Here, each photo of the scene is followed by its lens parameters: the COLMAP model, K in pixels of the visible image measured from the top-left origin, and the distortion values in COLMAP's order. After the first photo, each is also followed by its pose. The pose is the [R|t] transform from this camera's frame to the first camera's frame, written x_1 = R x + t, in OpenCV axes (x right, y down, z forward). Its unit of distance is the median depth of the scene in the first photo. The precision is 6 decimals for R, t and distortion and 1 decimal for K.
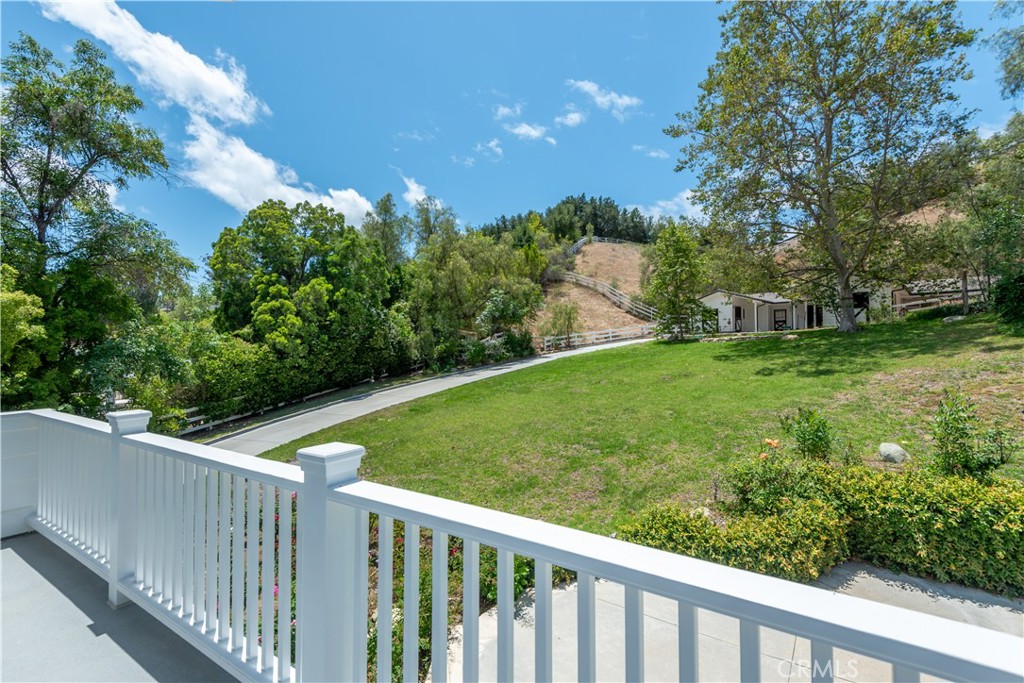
lens RADIAL K [[476.0, 0, 512.3], [0, 476.0, 350.9], [0, 0, 1]] dist [0.007516, -0.002002]
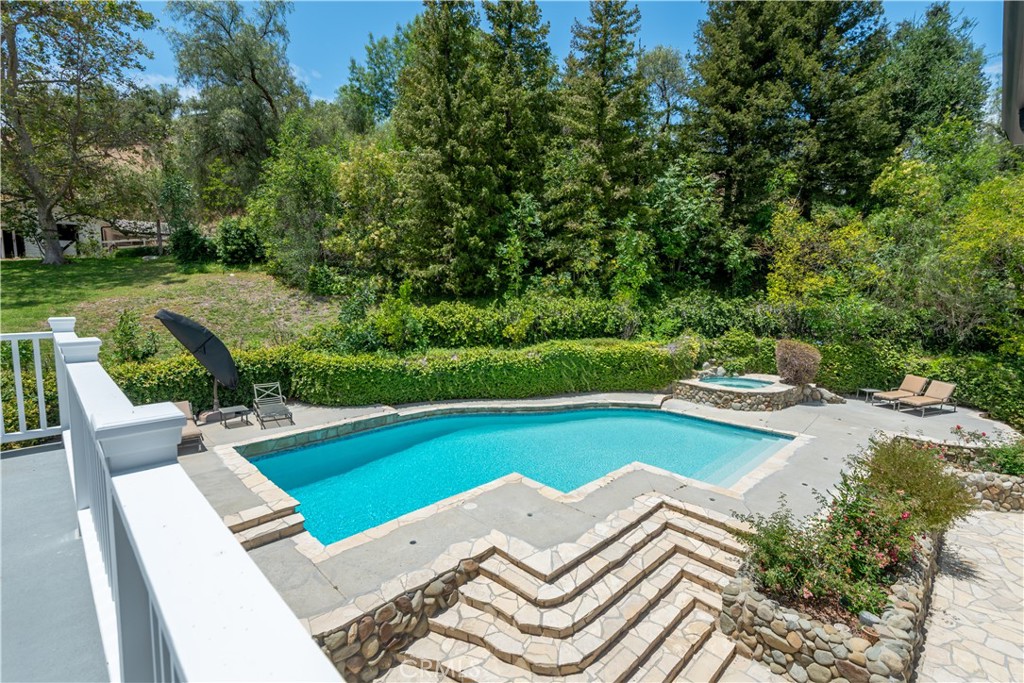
lens RADIAL K [[476.0, 0, 503.0], [0, 476.0, 334.7], [0, 0, 1]] dist [0.007516, -0.002002]
pose [[0.218536, -0.093428, 0.971346, -0.089624], [-0.005702, 0.995267, 0.097012, 0.004806], [-0.975812, -0.026740, 0.216968, -0.158265]]
